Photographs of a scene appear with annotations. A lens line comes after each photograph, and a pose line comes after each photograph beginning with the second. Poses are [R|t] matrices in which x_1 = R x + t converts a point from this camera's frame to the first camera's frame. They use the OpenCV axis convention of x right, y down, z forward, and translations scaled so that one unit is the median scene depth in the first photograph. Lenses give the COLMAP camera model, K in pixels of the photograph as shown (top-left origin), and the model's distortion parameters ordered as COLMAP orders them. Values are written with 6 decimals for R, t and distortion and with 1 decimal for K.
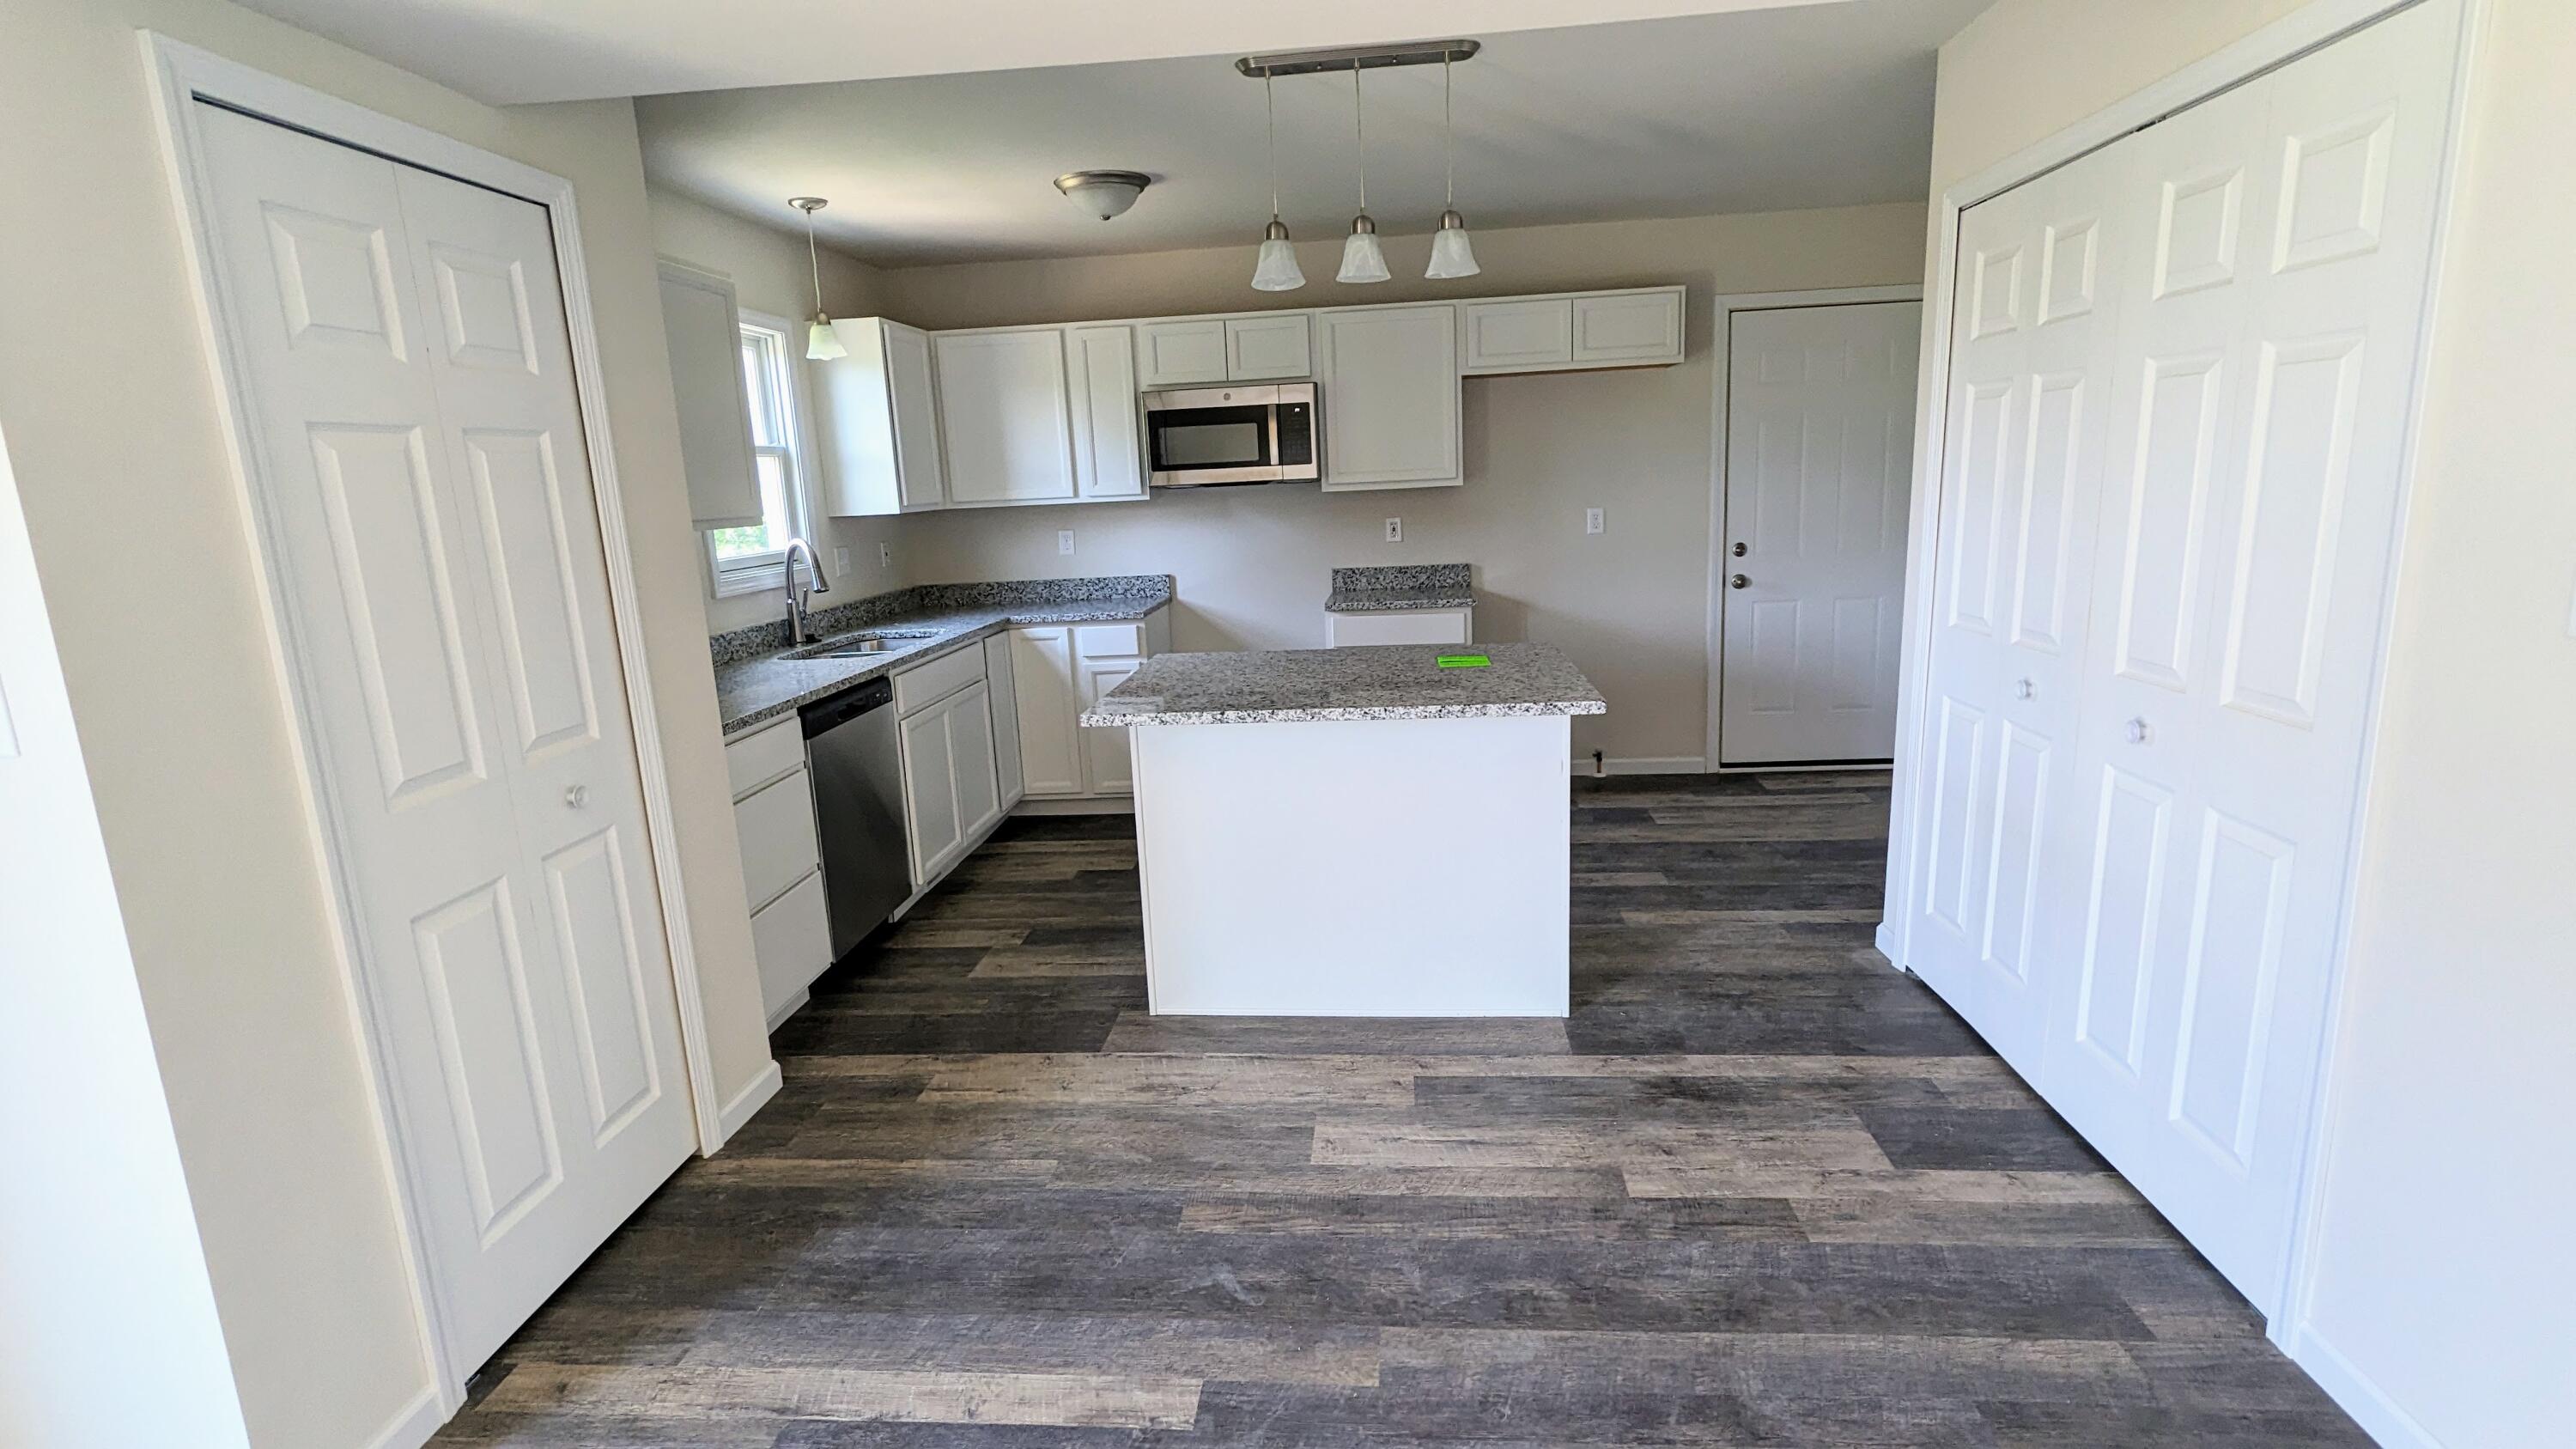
lens RADIAL K [[1219.3, 0, 1288.0], [0, 1219.3, 724.5], [0, 0, 1]] dist [0.003917, -0.001066]
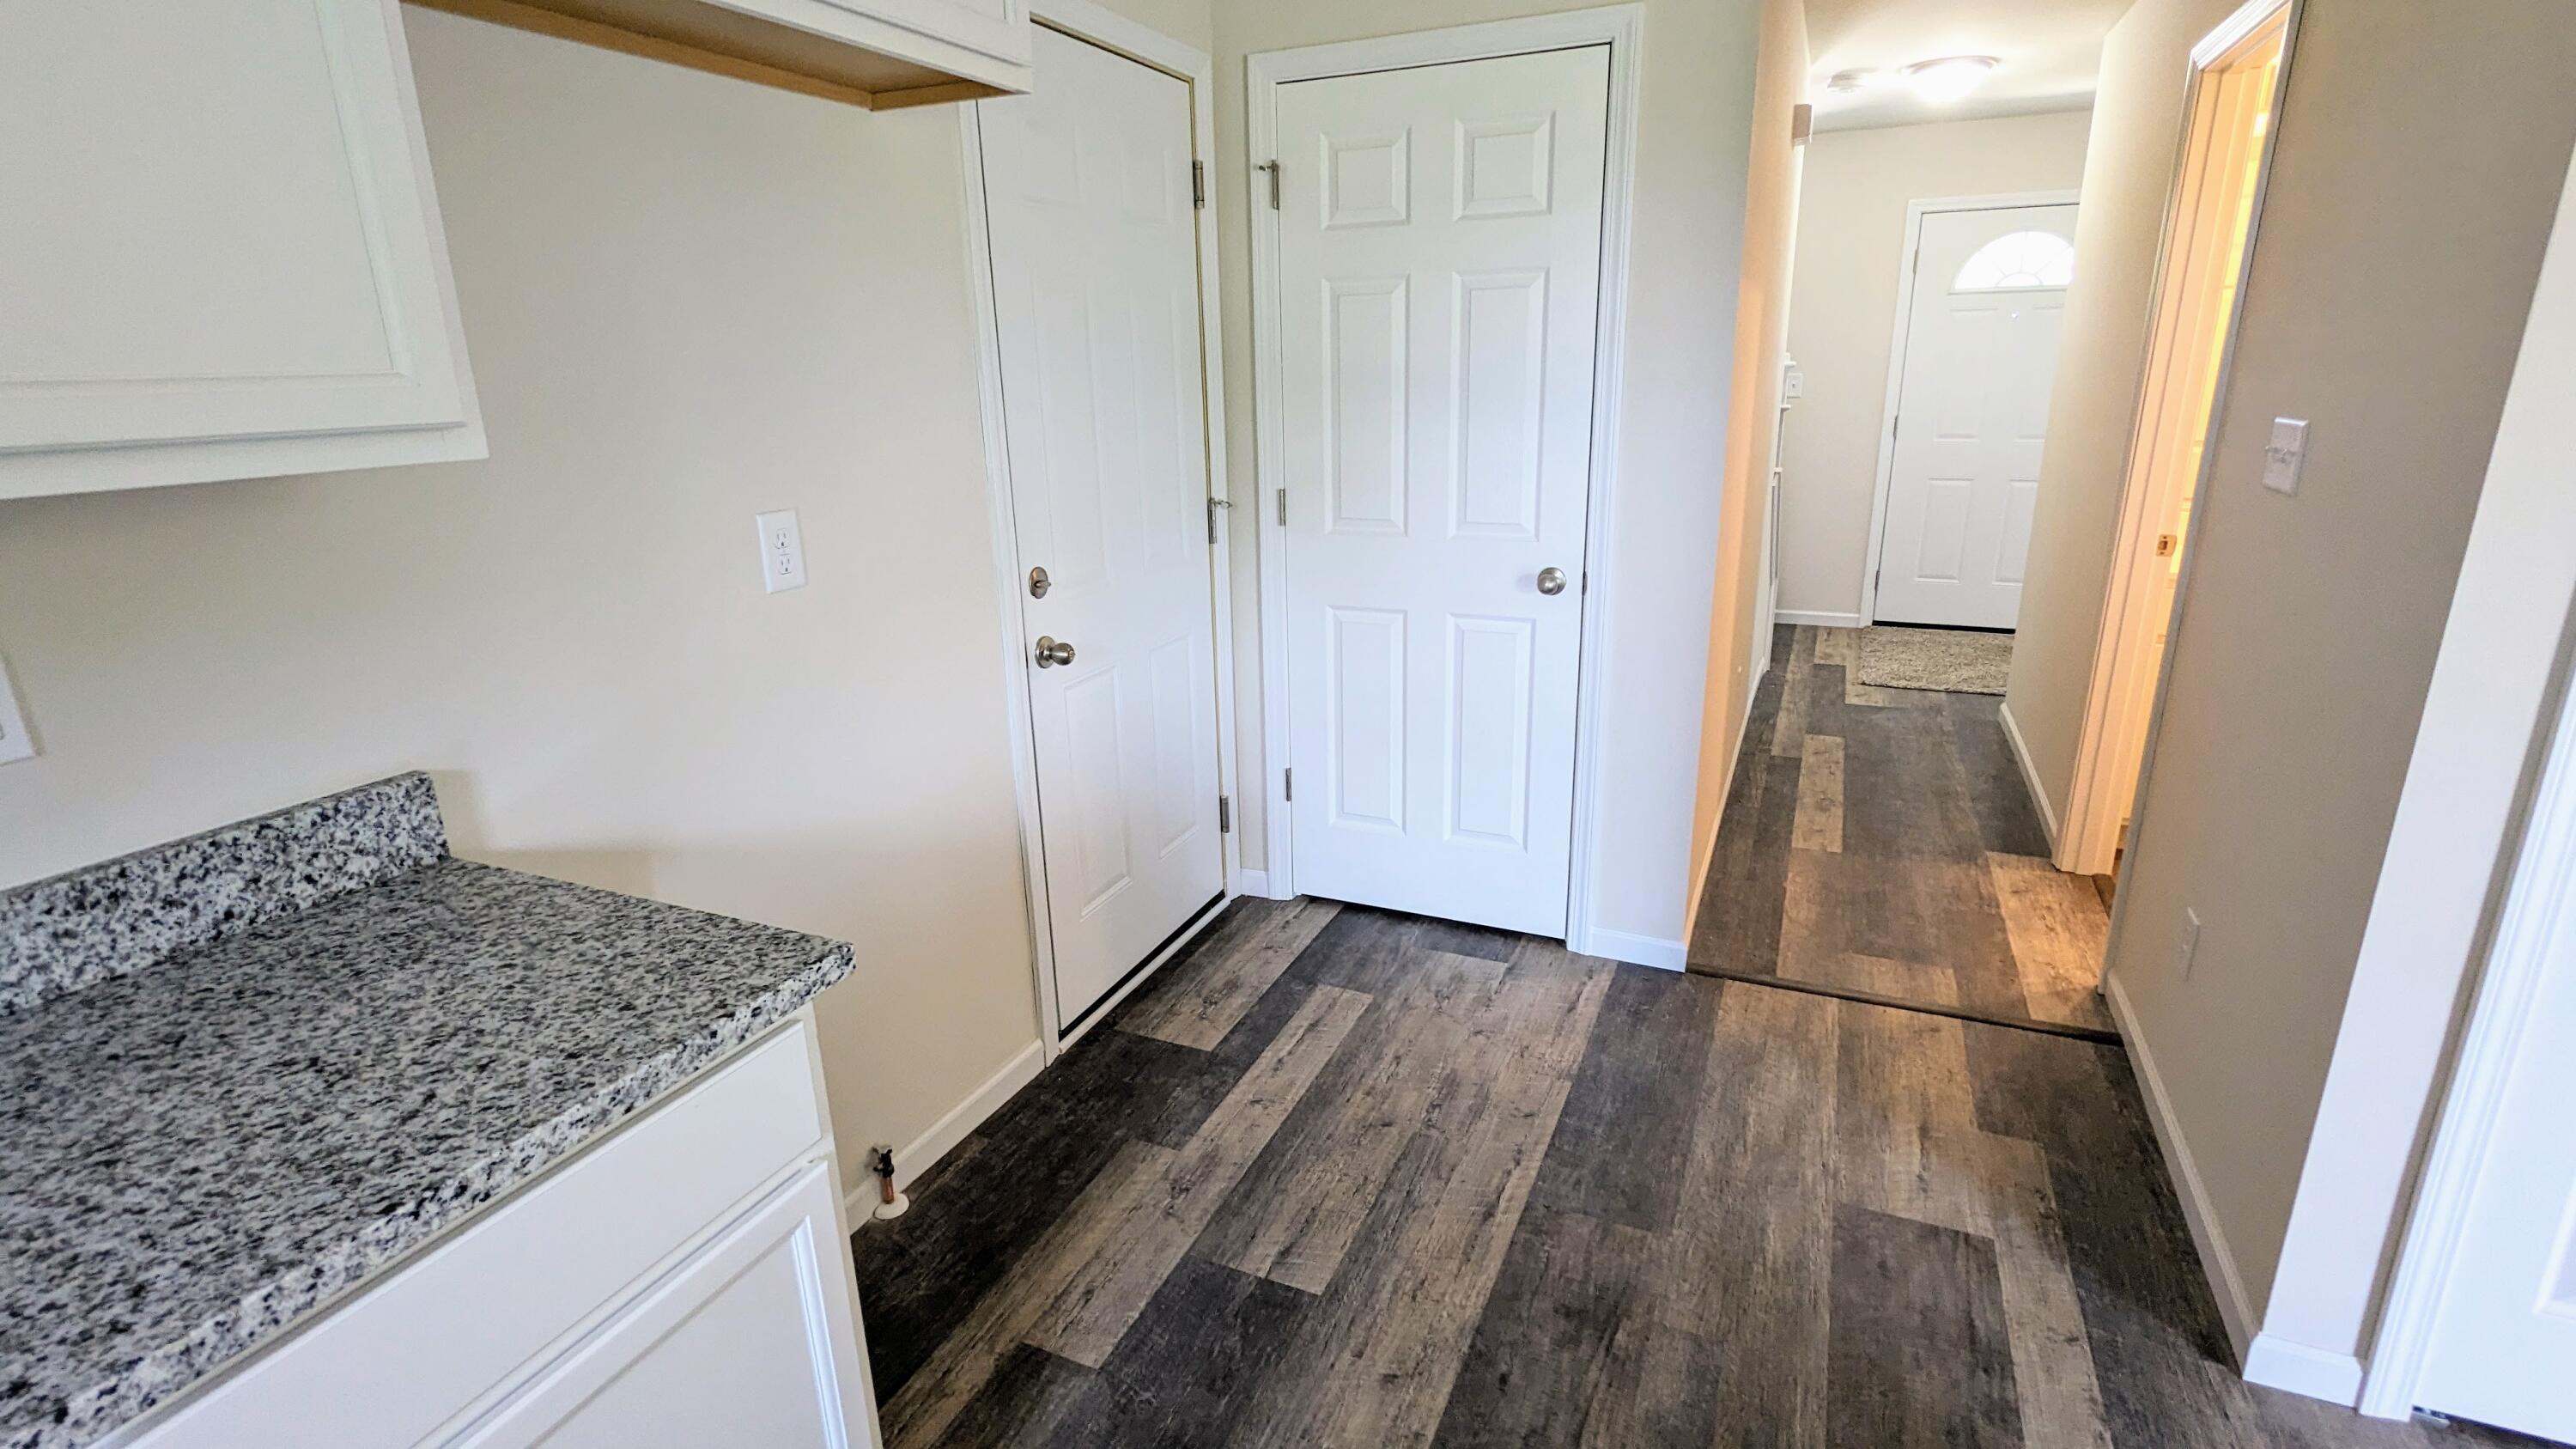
lens RADIAL K [[1219.3, 0, 1288.0], [0, 1219.3, 724.5], [0, 0, 1]] dist [0.003917, -0.001066]
pose [[0.329070, -0.233235, 0.915049, -0.020037], [0.194734, 0.964950, 0.175924, -0.161178], [-0.924009, 0.120300, 0.362955, 0.796706]]
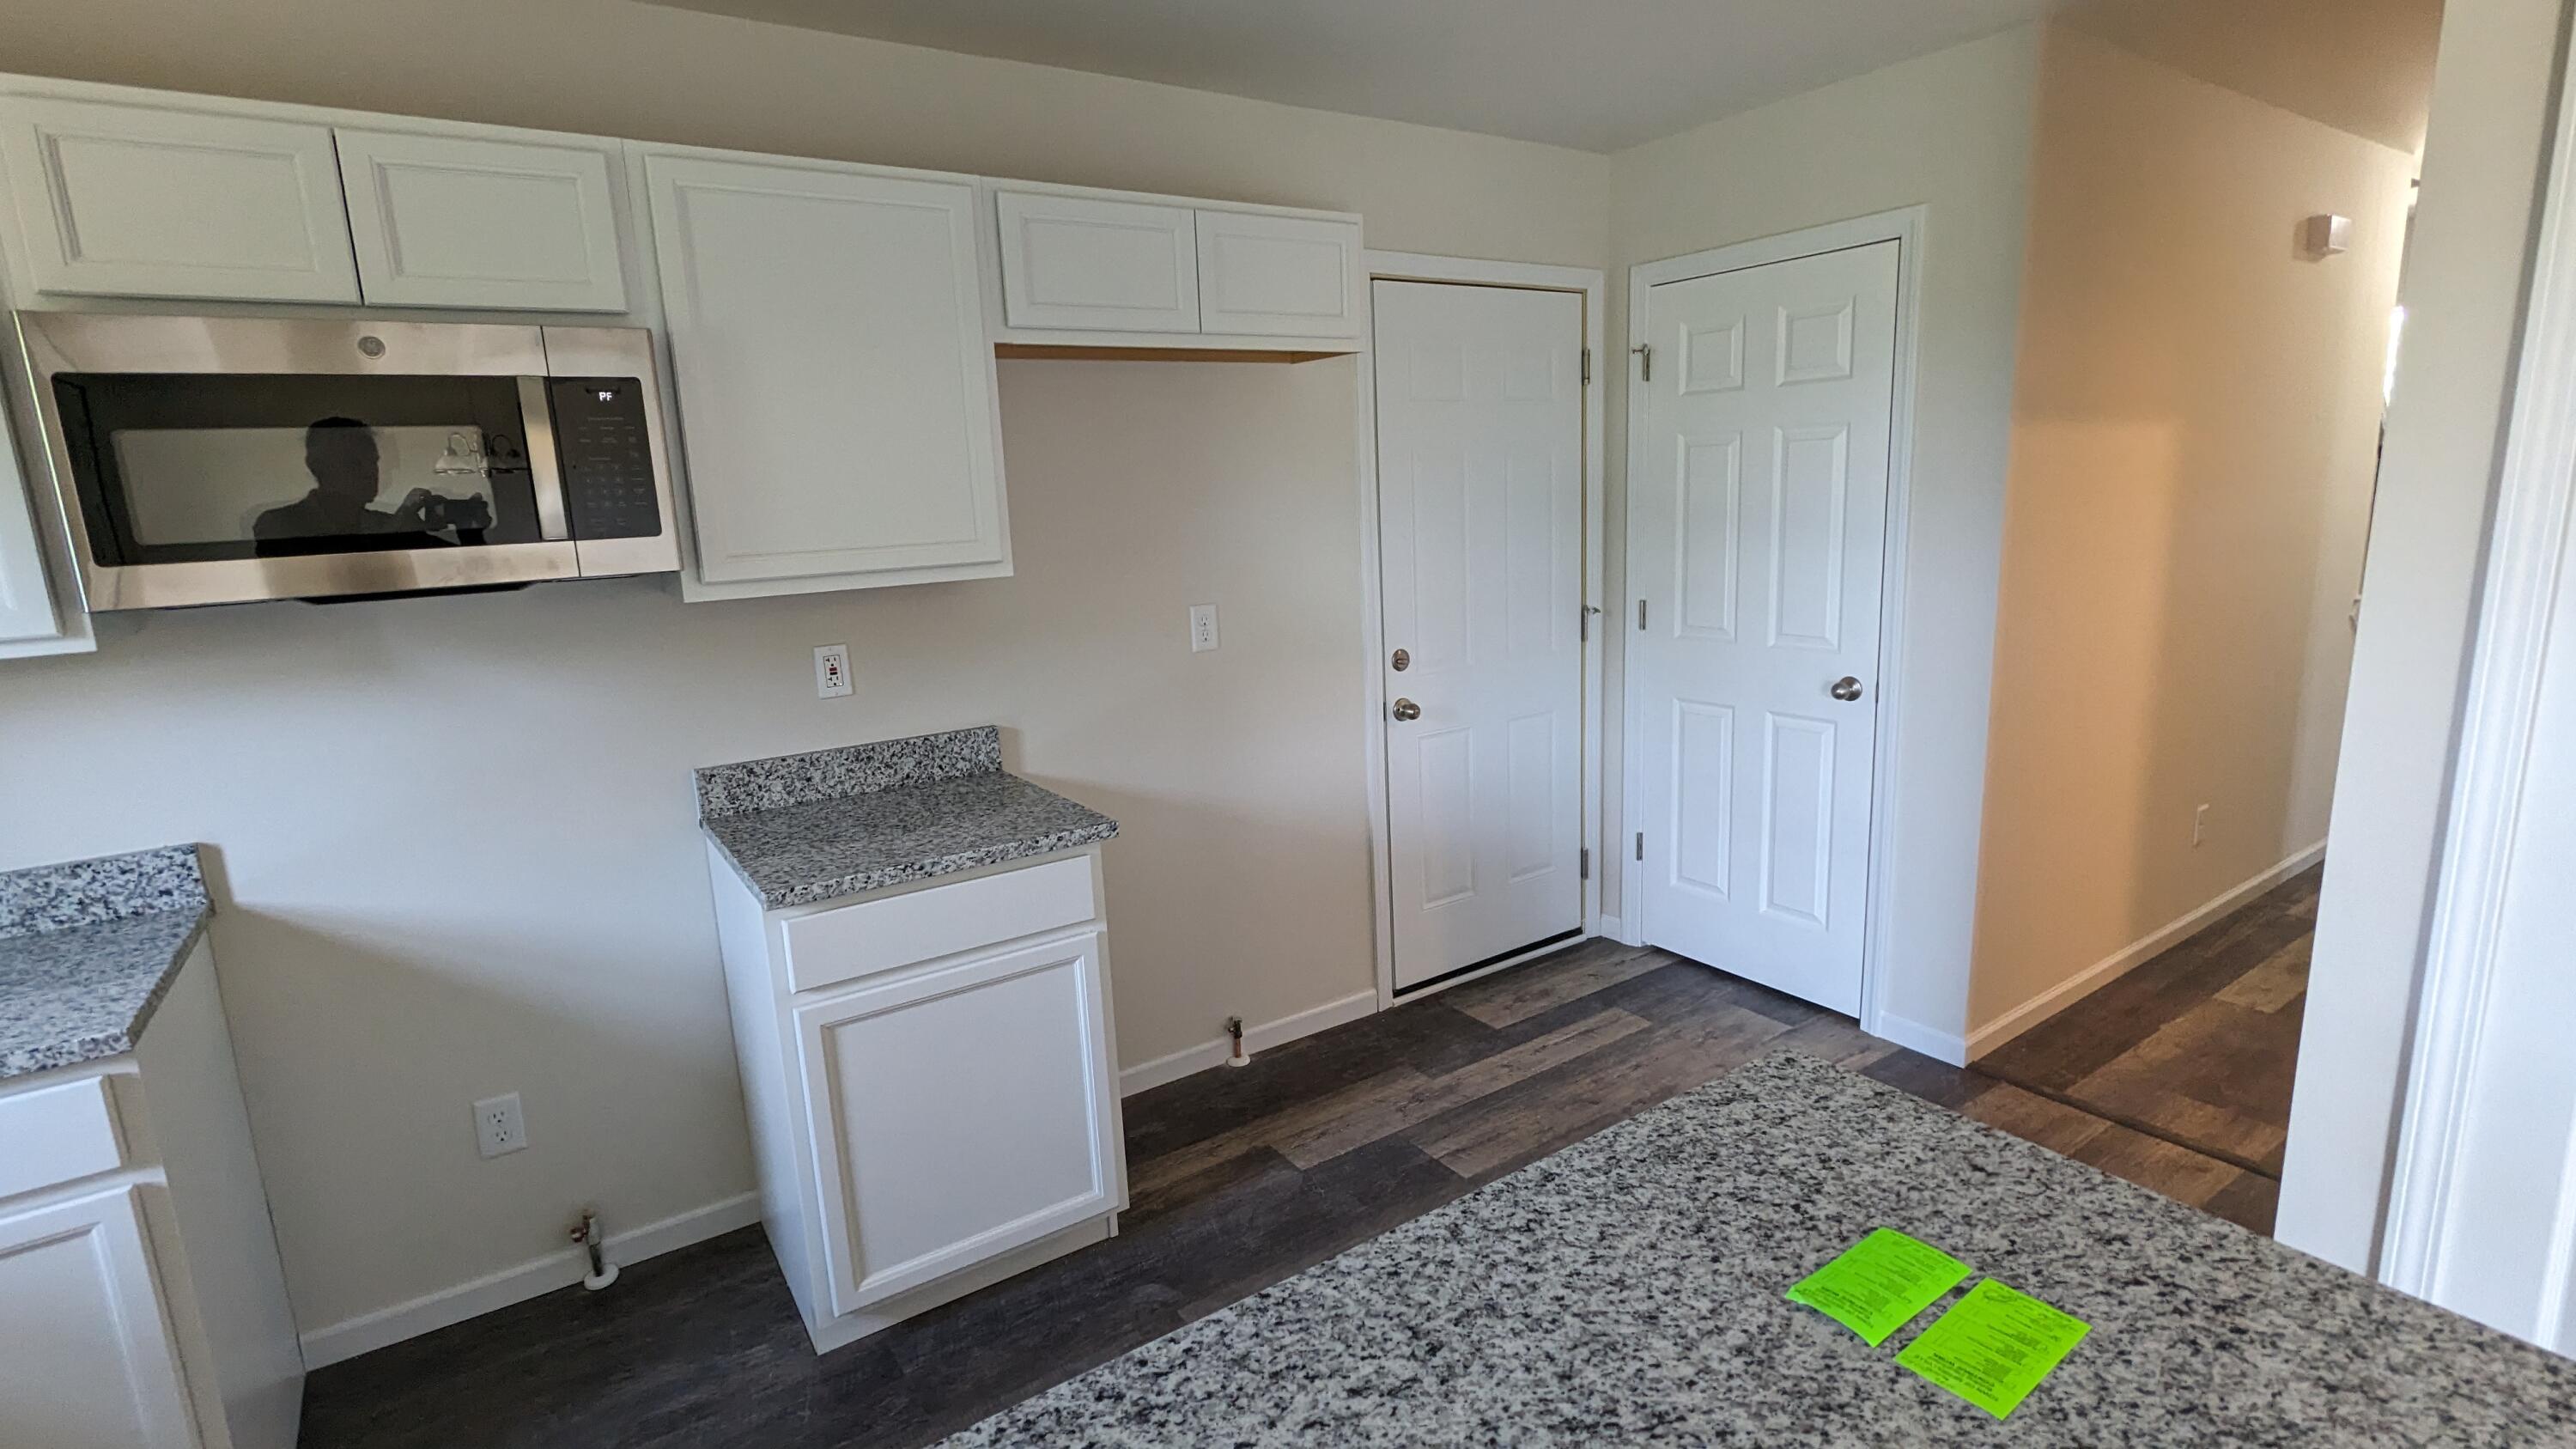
lens RADIAL K [[1219.3, 0, 1288.0], [0, 1219.3, 724.5], [0, 0, 1]] dist [0.003917, -0.001066]
pose [[0.777459, -0.108927, 0.619430, -0.073150], [0.133246, 0.991058, 0.007037, -0.128361], [-0.614657, 0.077066, 0.785021, 0.568612]]
